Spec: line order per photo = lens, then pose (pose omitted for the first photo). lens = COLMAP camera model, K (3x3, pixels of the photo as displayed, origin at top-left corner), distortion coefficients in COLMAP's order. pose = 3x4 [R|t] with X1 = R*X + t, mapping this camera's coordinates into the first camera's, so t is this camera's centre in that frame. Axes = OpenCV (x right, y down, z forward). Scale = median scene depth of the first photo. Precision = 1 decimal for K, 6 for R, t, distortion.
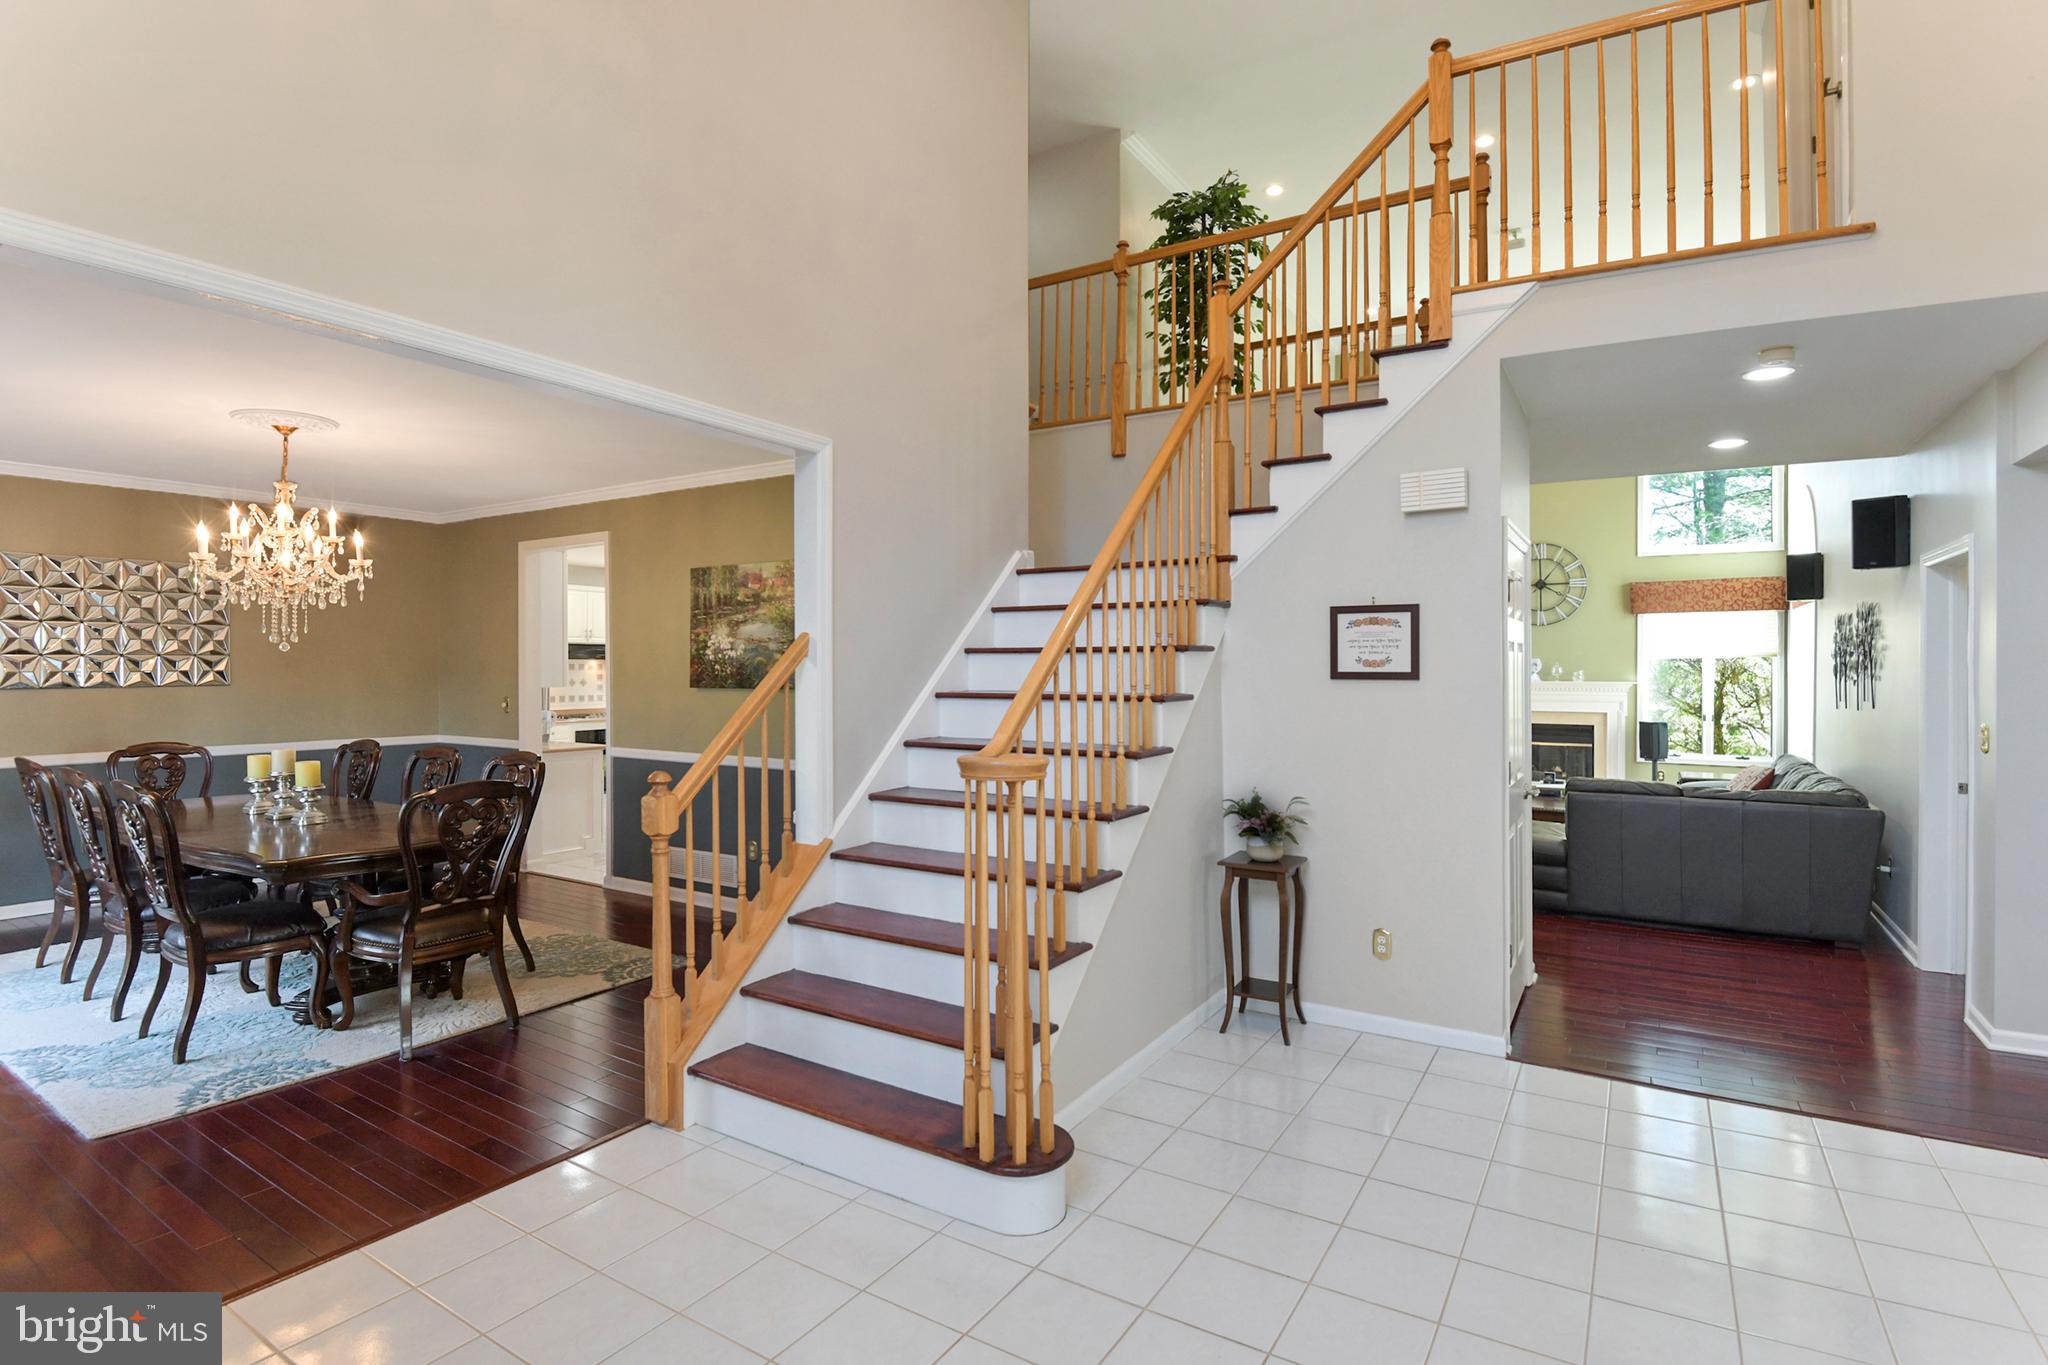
lens RADIAL K [[955.4, 0, 1024.0], [0, 955.4, 682.5], [0, 0, 1]] dist [-0.048764, -0.000629]
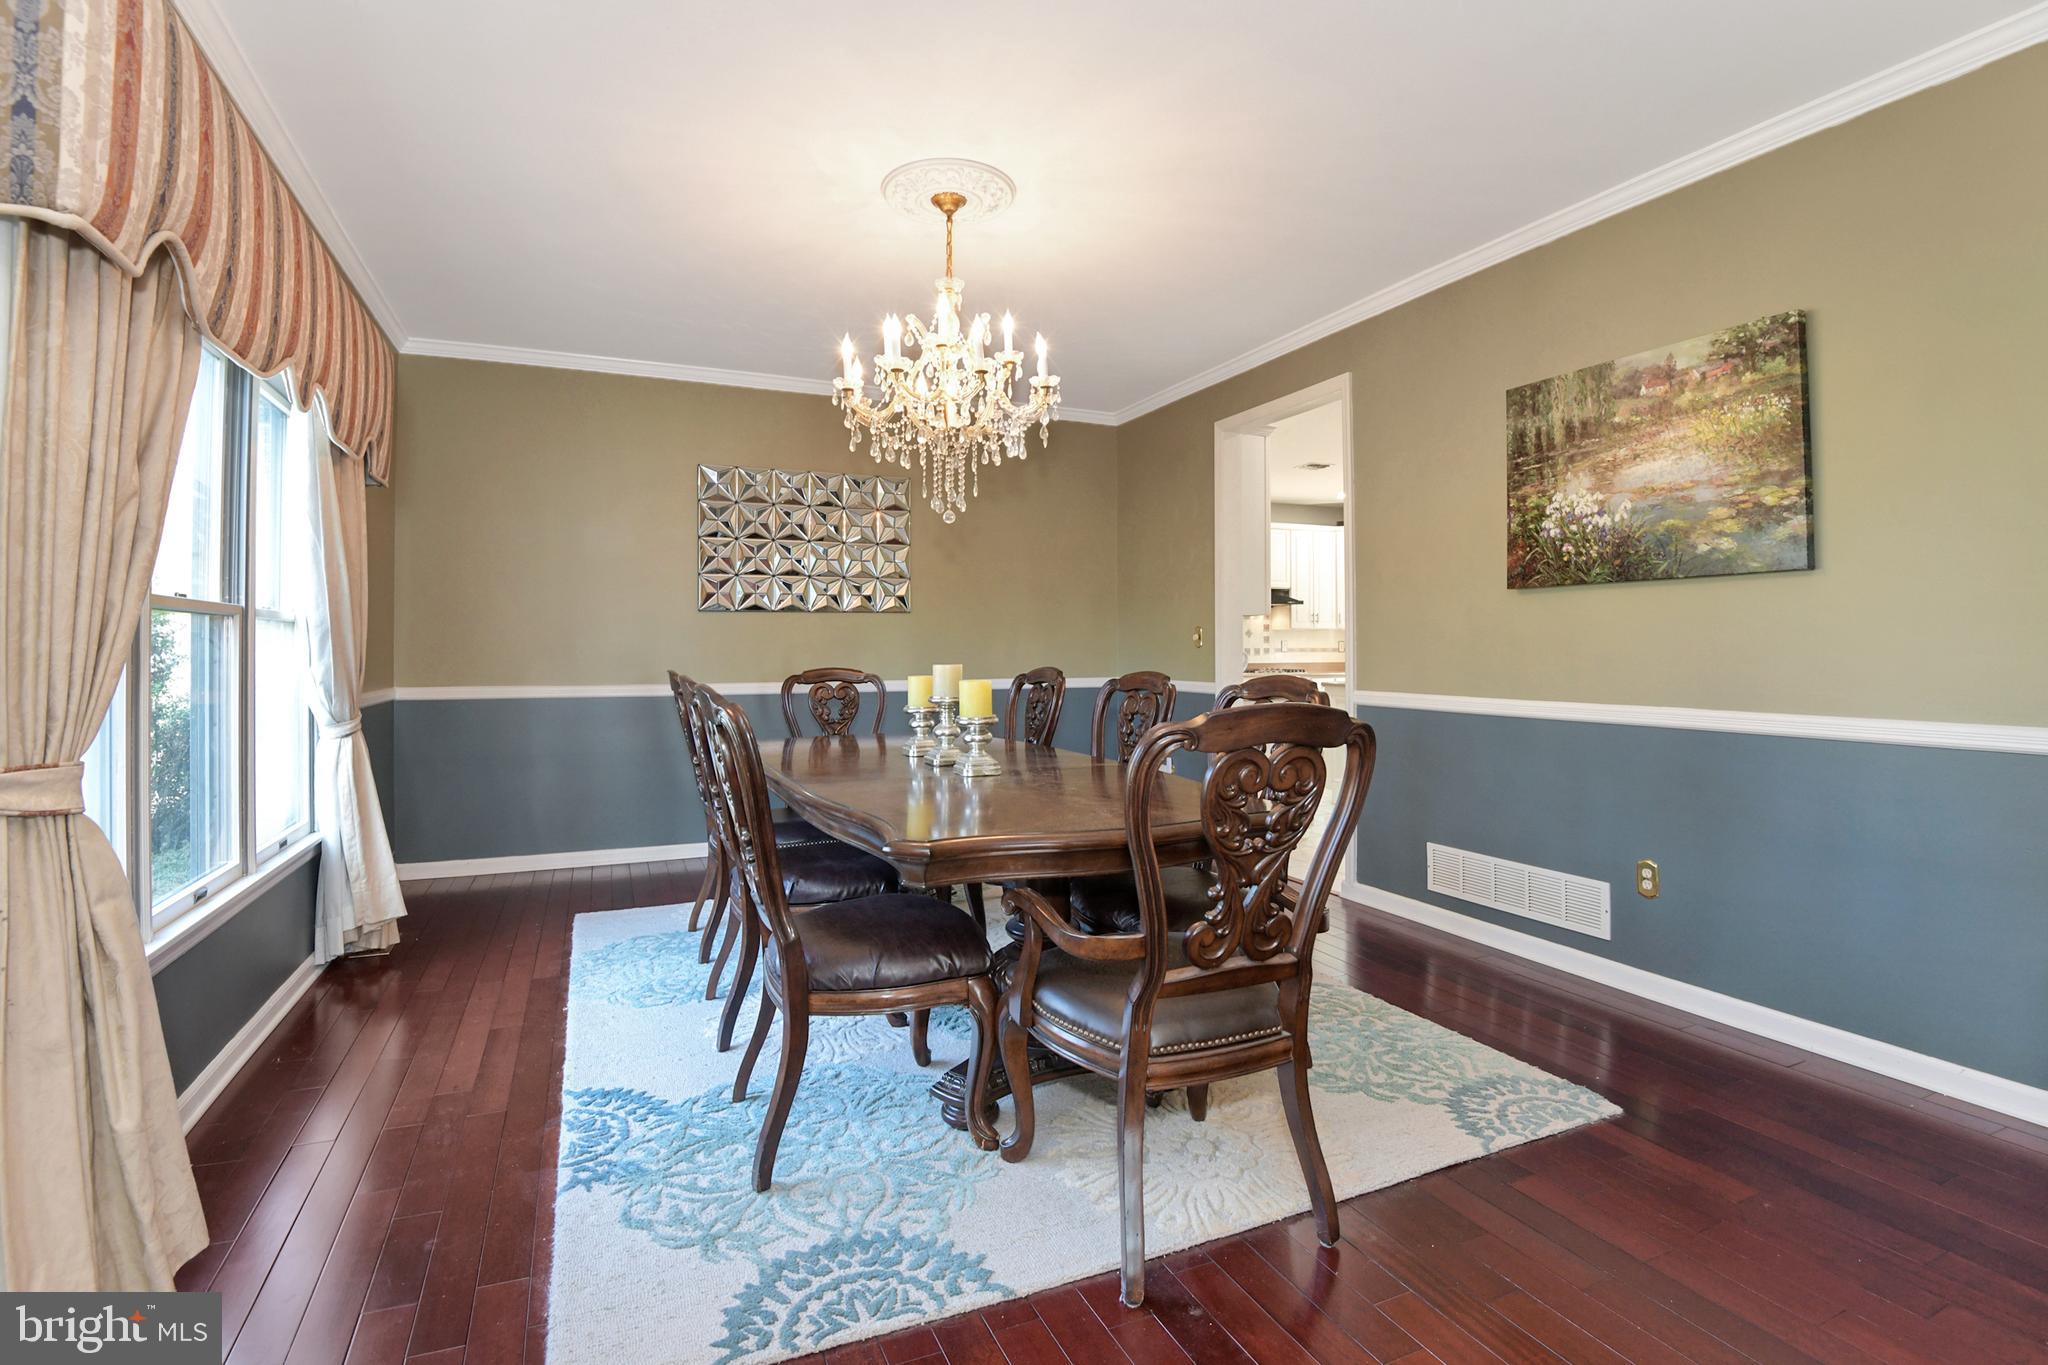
lens RADIAL K [[975.5, 0, 1027.6], [0, 975.5, 654.7], [0, 0, 1]] dist [-0.028472, -0.001476]
pose [[0.813098, 0.000976, -0.582126, -0.323700], [-0.002262, 0.999996, -0.001483, 0.065179], [0.582122, 0.002523, 0.813098, 0.436788]]
